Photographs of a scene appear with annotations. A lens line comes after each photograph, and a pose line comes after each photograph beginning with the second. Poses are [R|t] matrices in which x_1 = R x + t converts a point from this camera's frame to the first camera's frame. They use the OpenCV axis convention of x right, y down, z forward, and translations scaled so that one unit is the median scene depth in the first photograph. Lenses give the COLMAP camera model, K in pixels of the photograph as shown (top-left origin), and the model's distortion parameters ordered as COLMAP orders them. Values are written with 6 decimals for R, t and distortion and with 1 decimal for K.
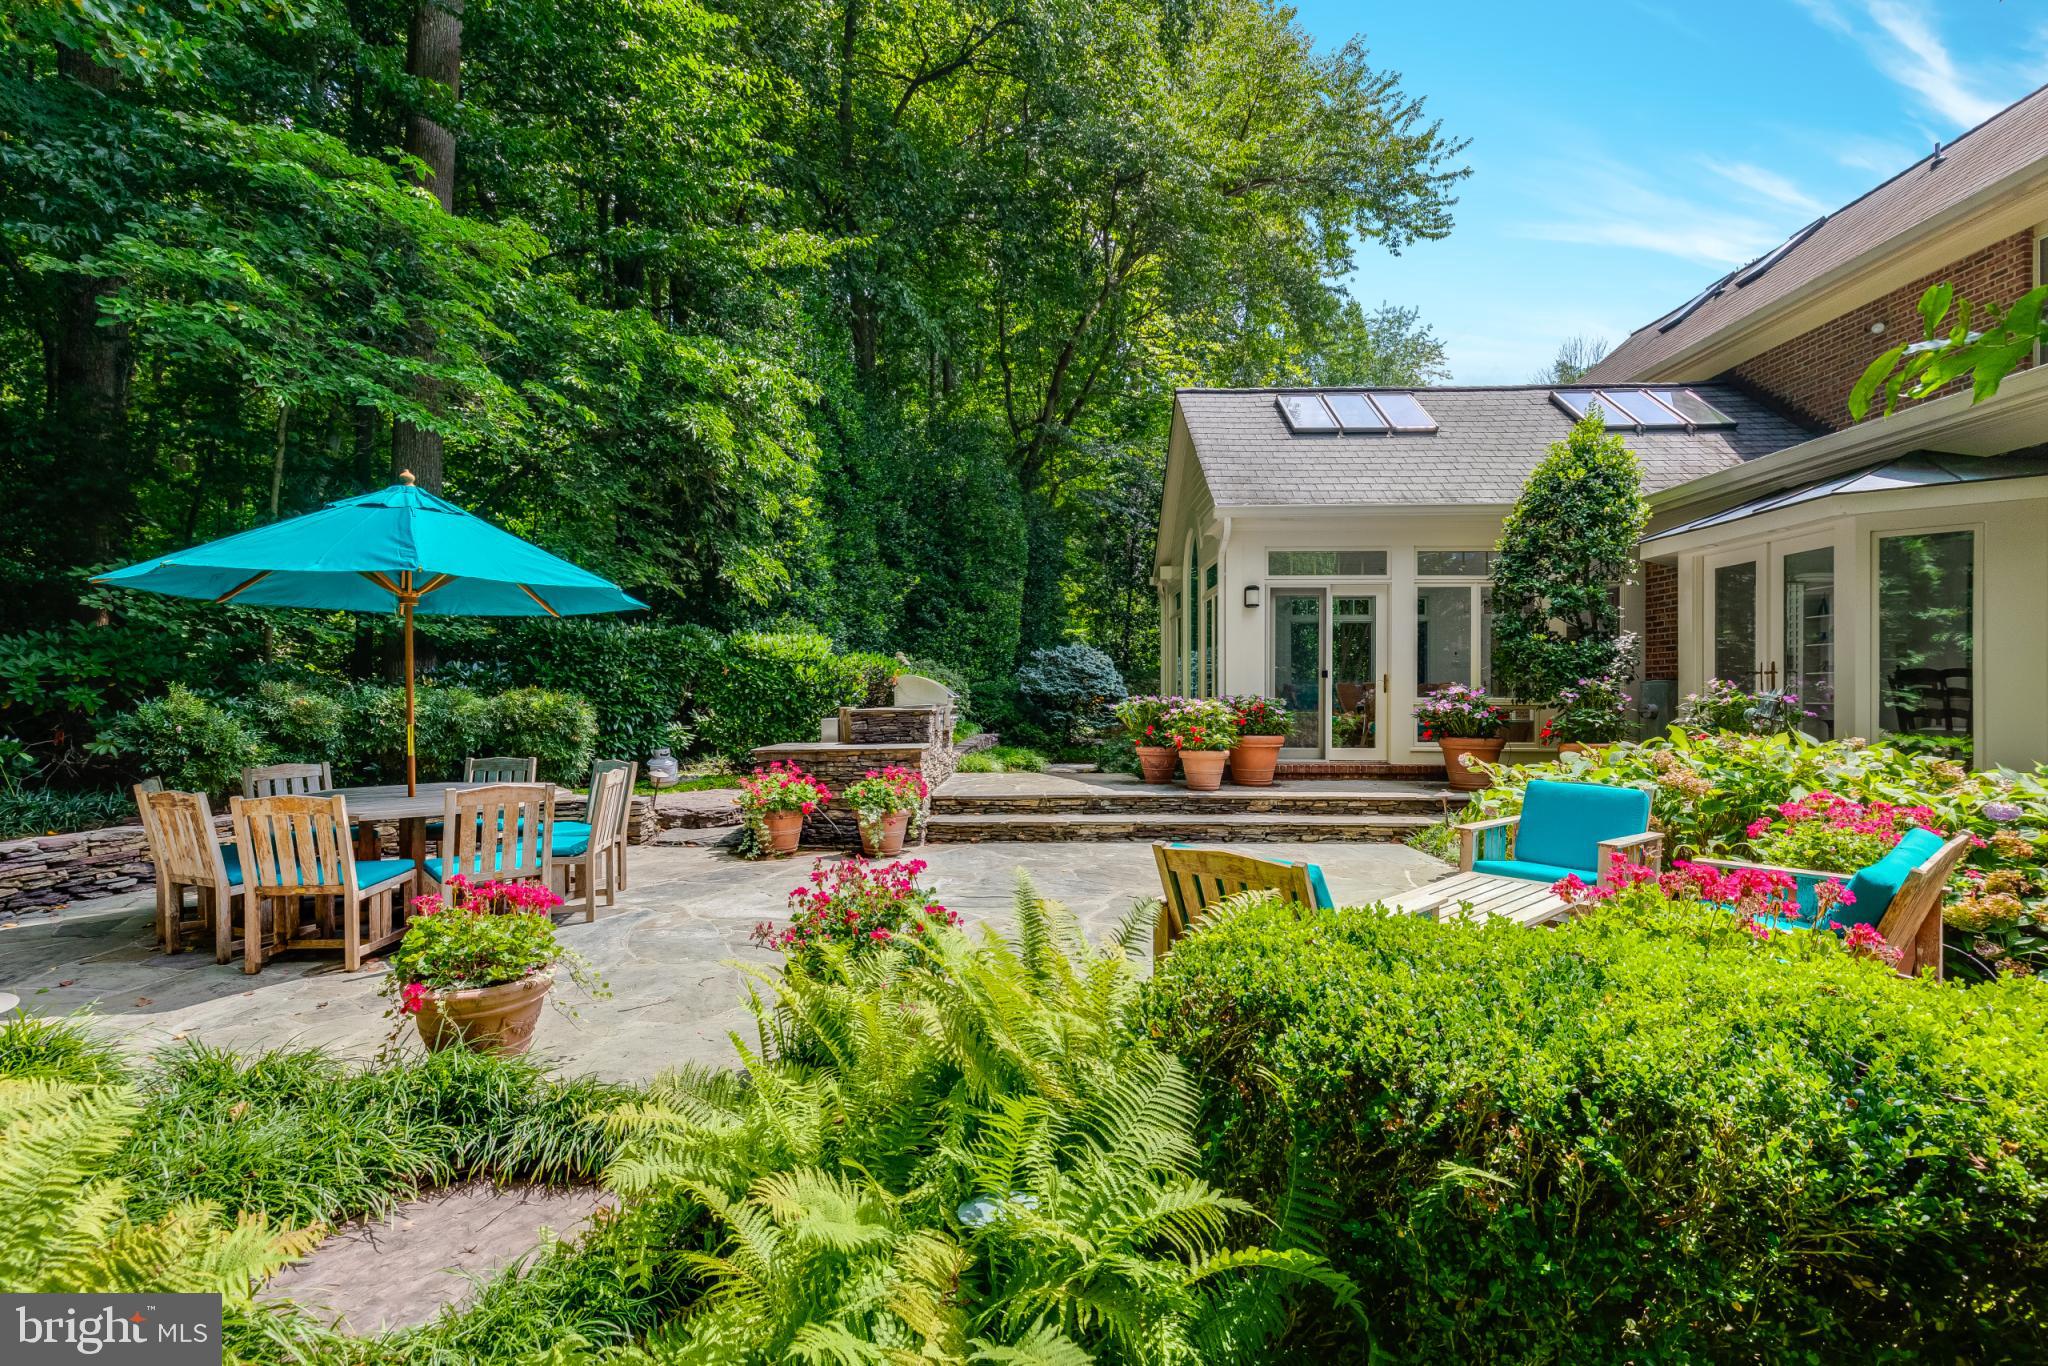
lens RADIAL K [[937.7, 0, 1027.6], [0, 937.7, 685.8], [0, 0, 1]] dist [0.005029, -0.000083]
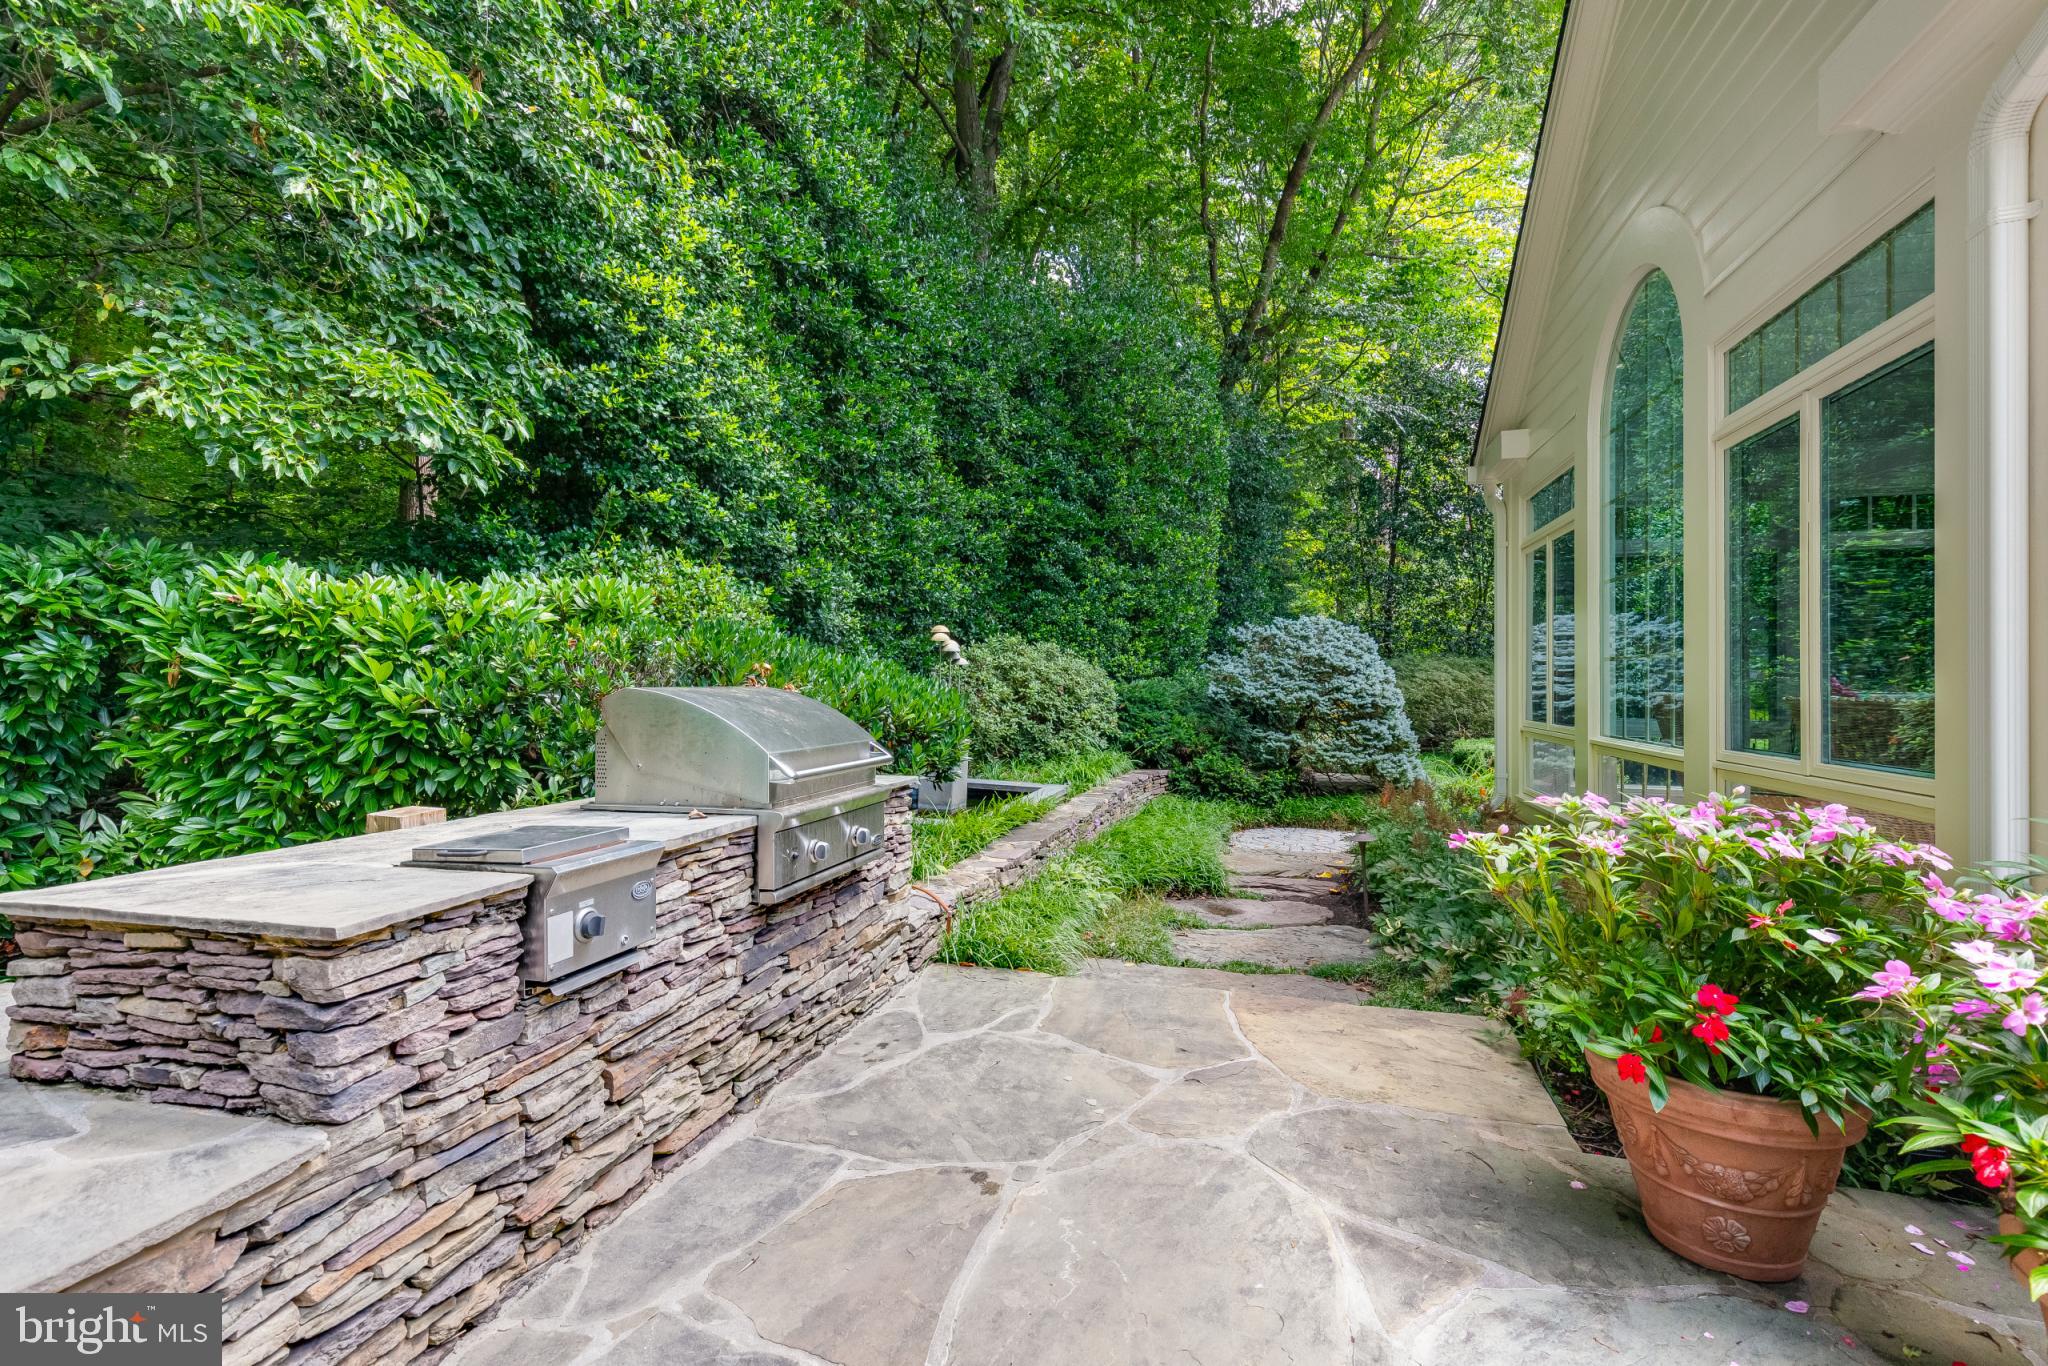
lens RADIAL K [[937.7, 0, 1021.6], [0, 937.7, 677.3], [0, 0, 1]] dist [0.005029, -0.000083]
pose [[0.968513, 0.001331, -0.248959, 0.024620], [-0.000550, 0.999995, 0.003205, -0.007623], [0.248962, -0.002967, 0.968509, 0.400968]]
